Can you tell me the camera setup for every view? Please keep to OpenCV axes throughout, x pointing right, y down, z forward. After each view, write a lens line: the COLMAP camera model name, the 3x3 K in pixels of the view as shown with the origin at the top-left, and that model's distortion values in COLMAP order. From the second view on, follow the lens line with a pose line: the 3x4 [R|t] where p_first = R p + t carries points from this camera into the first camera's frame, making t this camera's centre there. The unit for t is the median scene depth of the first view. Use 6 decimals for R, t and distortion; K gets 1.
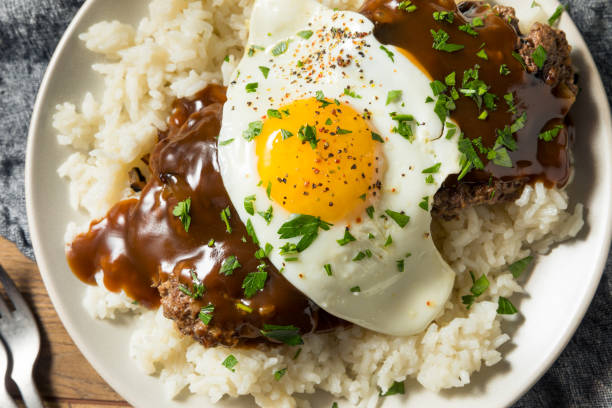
lens RADIAL K [[998.0, 0, 306.0], [0, 998.0, 201.7], [0, 0, 1]] dist [0.015931, 0.000000]
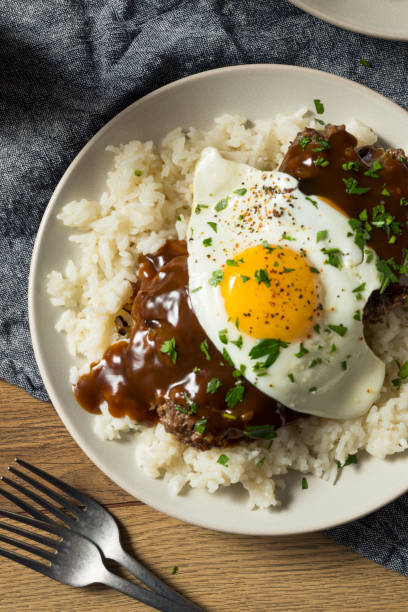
lens RADIAL K [[1034.7, 0, 201.2], [0, 1034.7, 305.1], [0, 0, 1]] dist [0.067979, 0.000000]
pose [[0.988828, -0.143062, 0.041858, -0.128211], [0.141183, 0.988967, 0.044858, -0.096039], [-0.047813, -0.038447, 0.998116, -0.306489]]
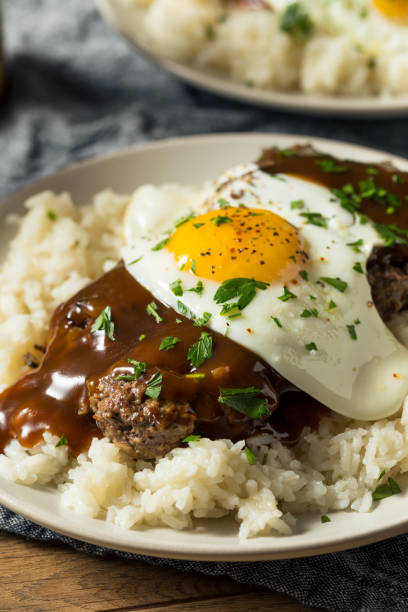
lens RADIAL K [[2001.1, 0, 204.4], [0, 2001.1, 311.1], [0, 0, 1]] dist [-0.026922, 0.000000]
pose [[0.972986, -0.132747, 0.188881, -0.366669], [0.227731, 0.686185, -0.690860, 1.244563], [-0.037898, 0.715212, 0.697880, -0.263980]]
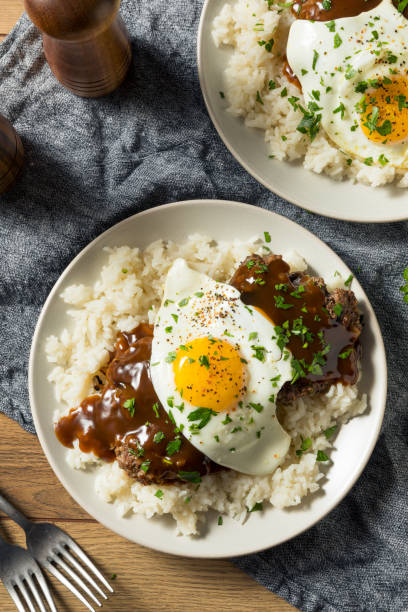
lens RADIAL K [[1034.7, 0, 202.1], [0, 1034.7, 306.3], [0, 0, 1]] dist [0.067979, 0.000000]
pose [[0.998994, -0.015702, 0.042004, -0.070670], [0.015979, 0.999853, -0.006257, -0.142201], [-0.041900, 0.006922, 0.999098, -0.746079]]
